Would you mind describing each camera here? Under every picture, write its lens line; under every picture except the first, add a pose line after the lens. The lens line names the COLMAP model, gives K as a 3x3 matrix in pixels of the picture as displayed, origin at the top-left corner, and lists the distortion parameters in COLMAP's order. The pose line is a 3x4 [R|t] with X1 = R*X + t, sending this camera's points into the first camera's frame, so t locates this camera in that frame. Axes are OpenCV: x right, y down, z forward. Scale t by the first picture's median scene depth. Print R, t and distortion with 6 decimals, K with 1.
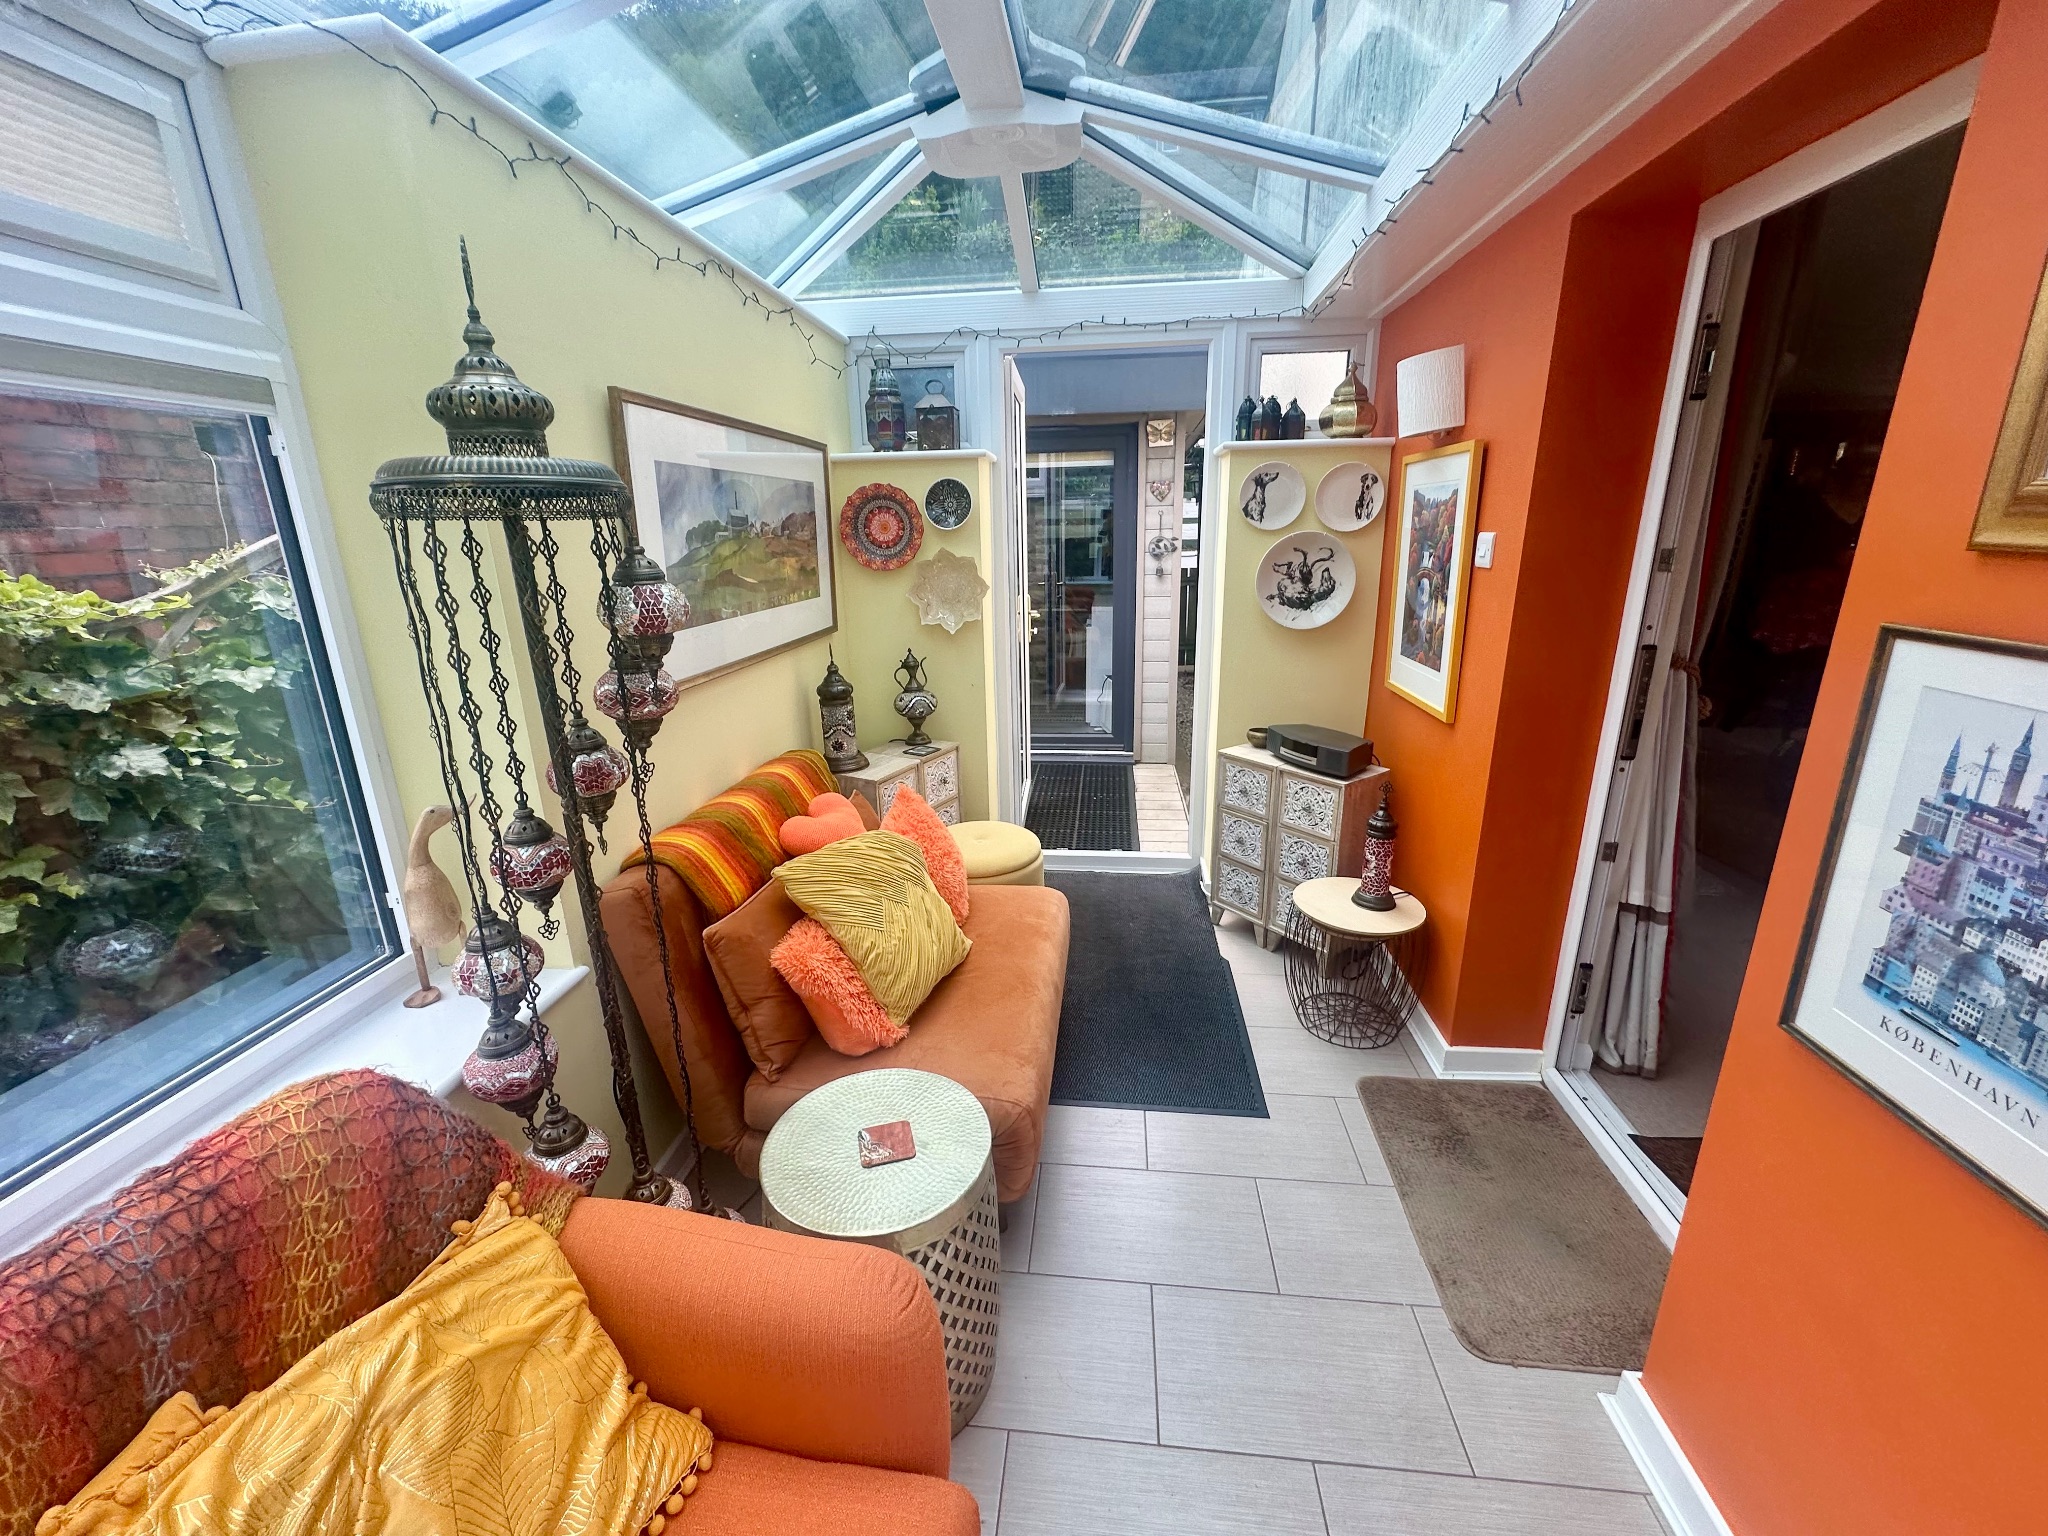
lens RADIAL K [[819.4, 0, 1019.7], [0, 819.4, 758.8], [0, 0, 1]] dist [-0.002150, 0.000580]
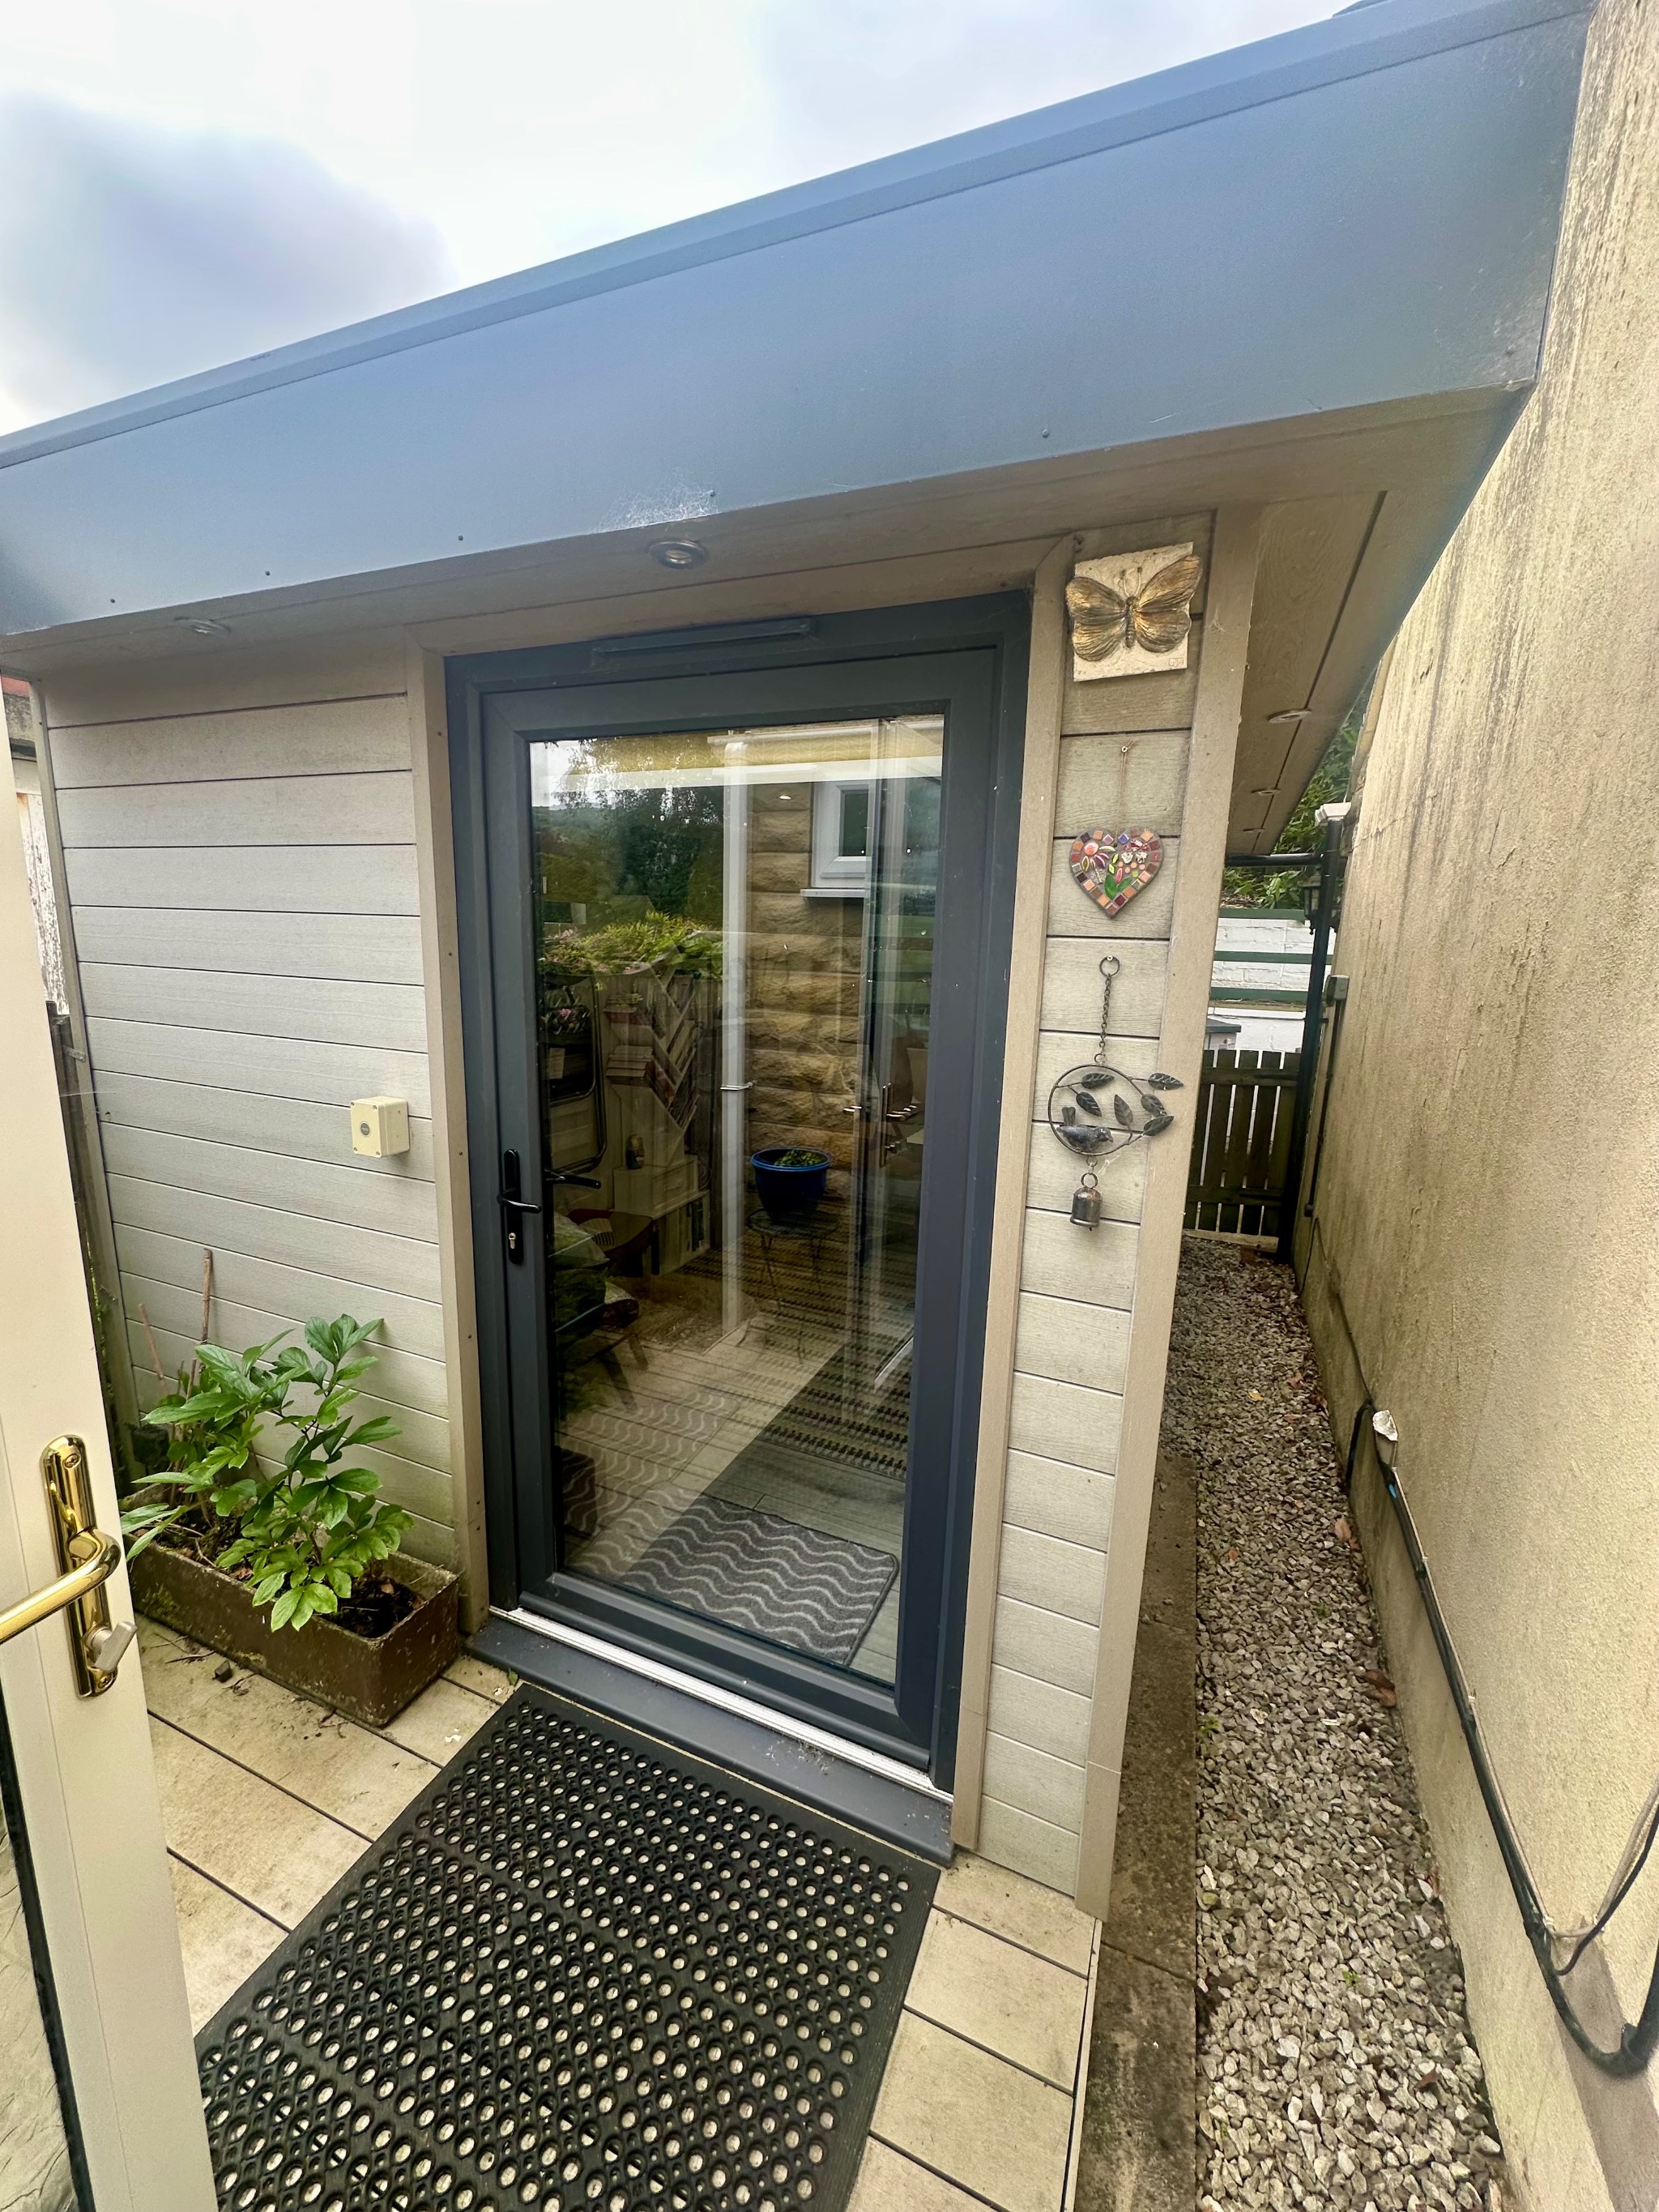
lens RADIAL K [[884.9, 0, 840.6], [0, 884.9, 1101.4], [0, 0, 1]] dist [-0.002150, 0.000580]
pose [[0.958325, 0.104191, -0.266003, 0.170445], [-0.125674, 0.989939, -0.065015, -0.237547], [0.256553, 0.095735, 0.961777, 0.746634]]
